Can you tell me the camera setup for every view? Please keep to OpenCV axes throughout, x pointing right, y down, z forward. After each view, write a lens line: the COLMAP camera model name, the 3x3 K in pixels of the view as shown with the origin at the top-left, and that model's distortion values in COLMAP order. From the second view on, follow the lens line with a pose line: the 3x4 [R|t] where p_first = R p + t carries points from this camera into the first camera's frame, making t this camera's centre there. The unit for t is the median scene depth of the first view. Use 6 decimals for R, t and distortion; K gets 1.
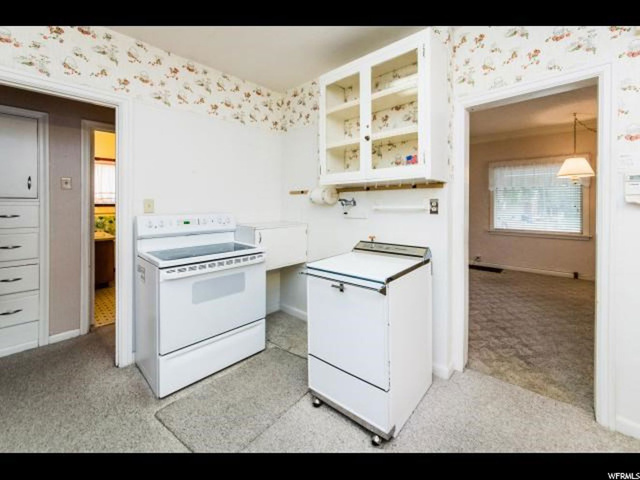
lens RADIAL K [[252.7, 0, 371.7], [0, 252.7, 206.0], [0, 0, 1]] dist [-0.000053, 0.000361]
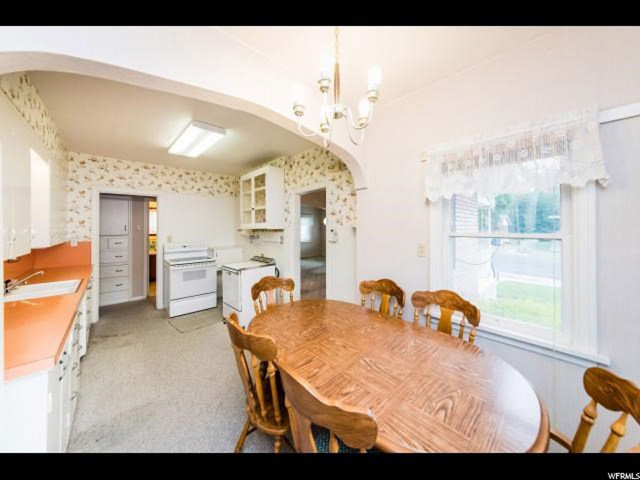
lens RADIAL K [[228.3, 0, 320.3], [0, 228.3, 226.5], [0, 0, 1]] dist [0.000520, 0.000040]
pose [[0.981709, -0.009585, -0.190144, 0.815296], [0.006603, 0.999845, -0.016311, -0.069982], [0.190271, 0.014757, 0.981621, -0.731010]]
